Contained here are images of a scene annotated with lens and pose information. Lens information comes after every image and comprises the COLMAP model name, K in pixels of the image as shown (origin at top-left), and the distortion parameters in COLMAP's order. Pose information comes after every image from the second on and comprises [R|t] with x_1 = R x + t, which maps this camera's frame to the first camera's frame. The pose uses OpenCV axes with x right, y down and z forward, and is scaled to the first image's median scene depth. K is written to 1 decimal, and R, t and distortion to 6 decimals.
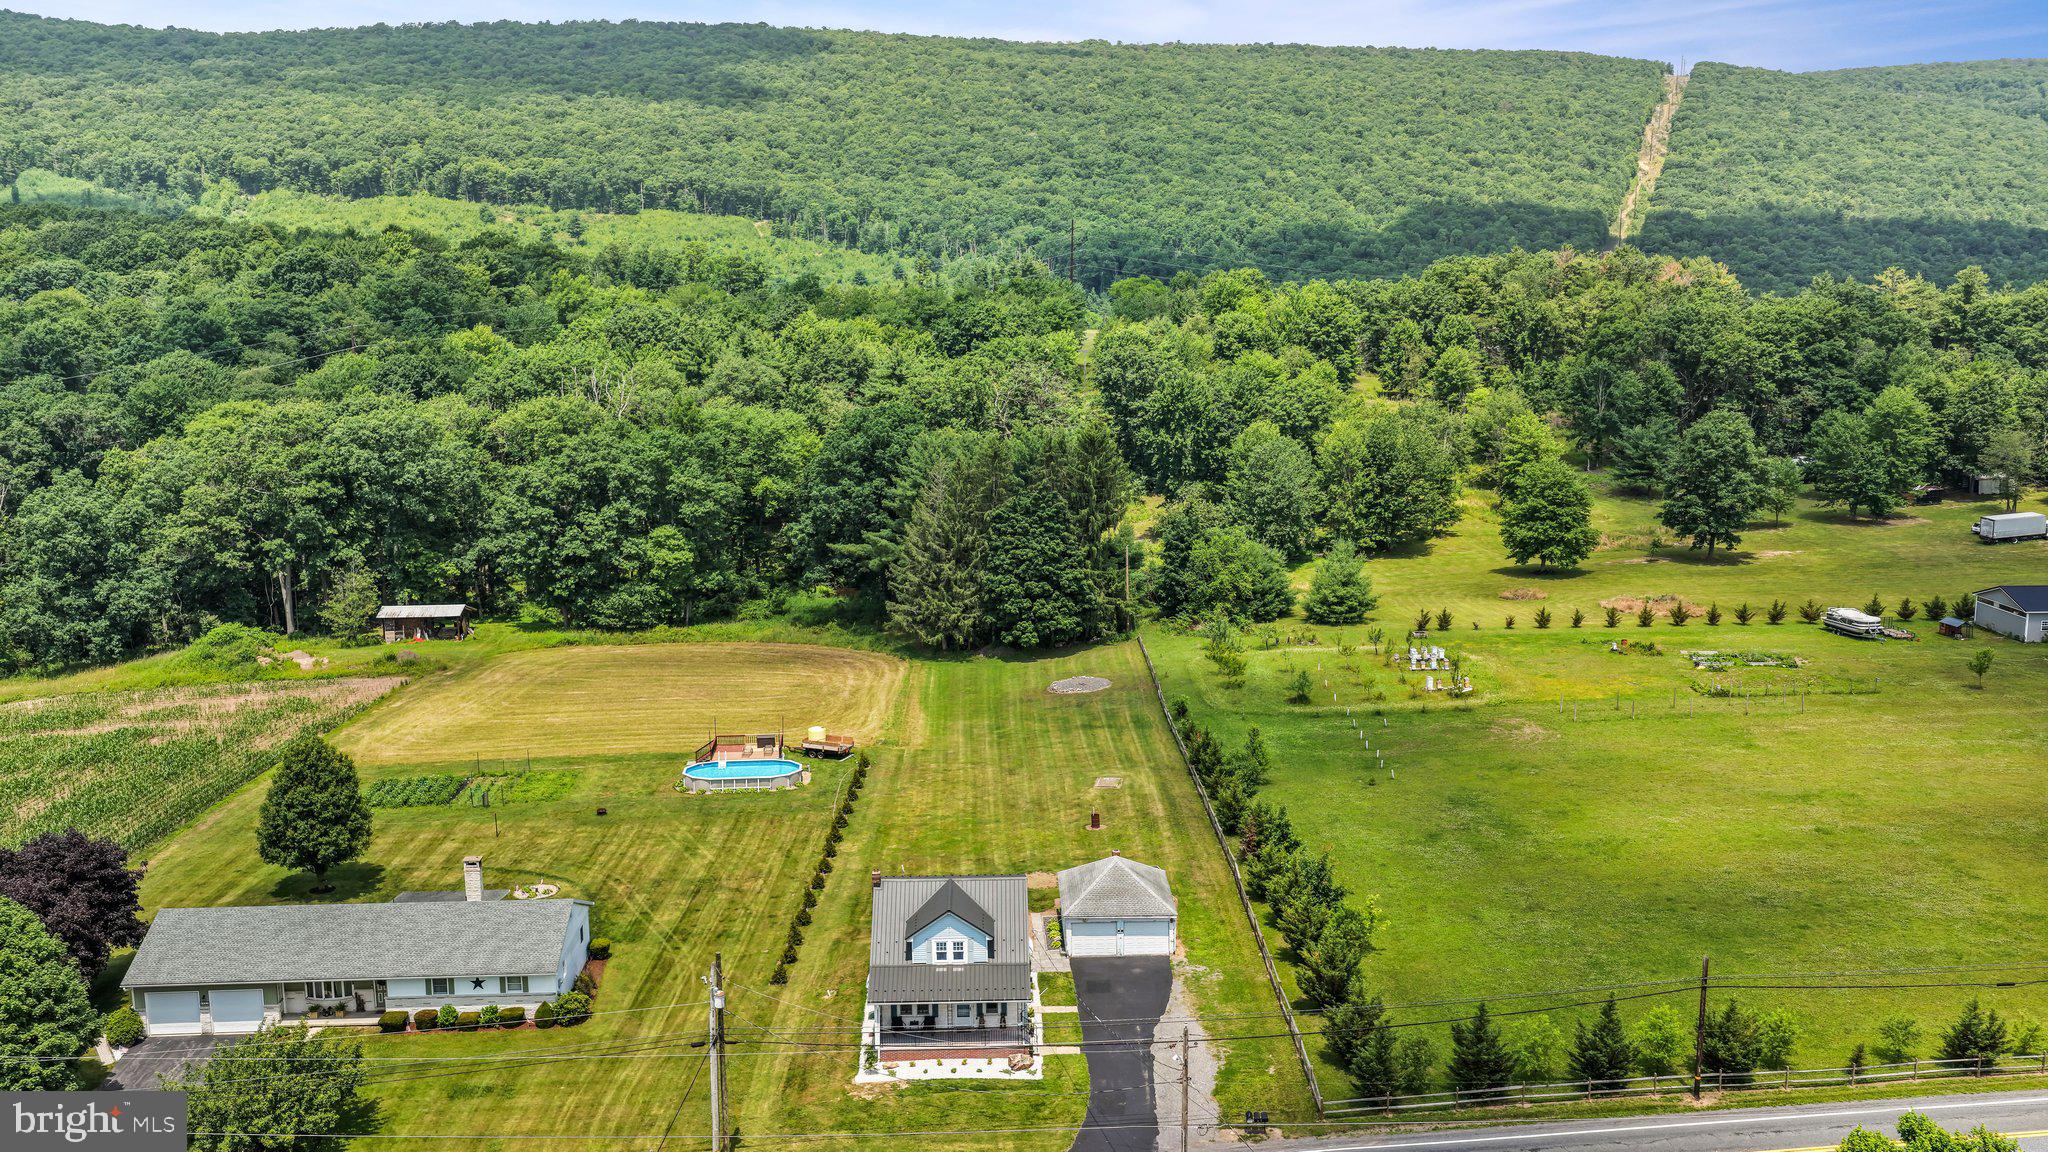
lens RADIAL K [[1608.5, 0, 1024.8], [0, 1608.5, 574.8], [0, 0, 1]] dist [0.004118, -0.001984]
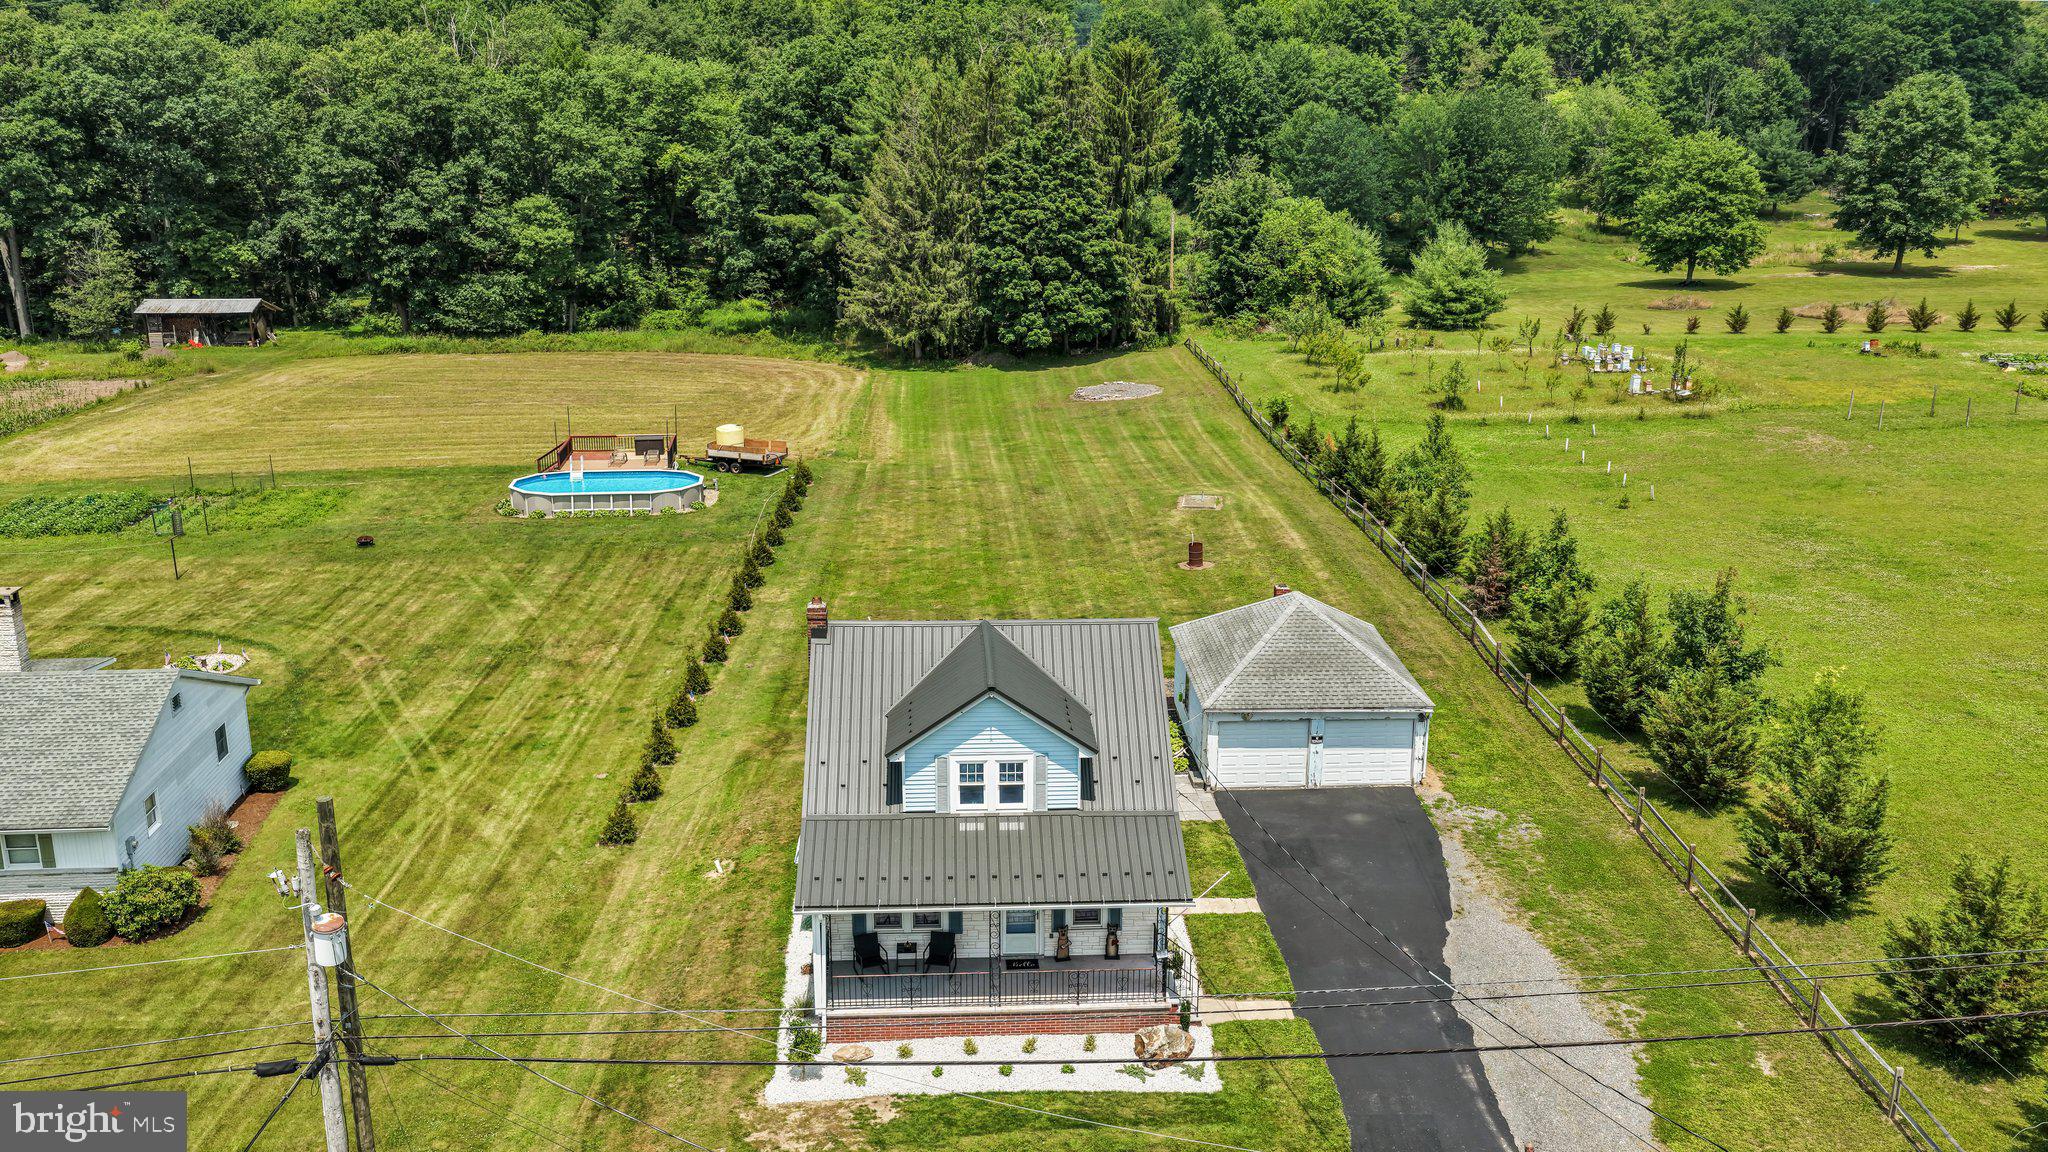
lens RADIAL K [[1641.4, 0, 1021.0], [0, 1641.4, 537.4], [0, 0, 1]] dist [-0.006179, 0.032468]
pose [[0.999652, 0.005454, 0.025825, -0.023074], [-0.007886, 0.995441, 0.095058, 0.058885], [-0.025189, -0.095228, 0.995137, 0.264390]]
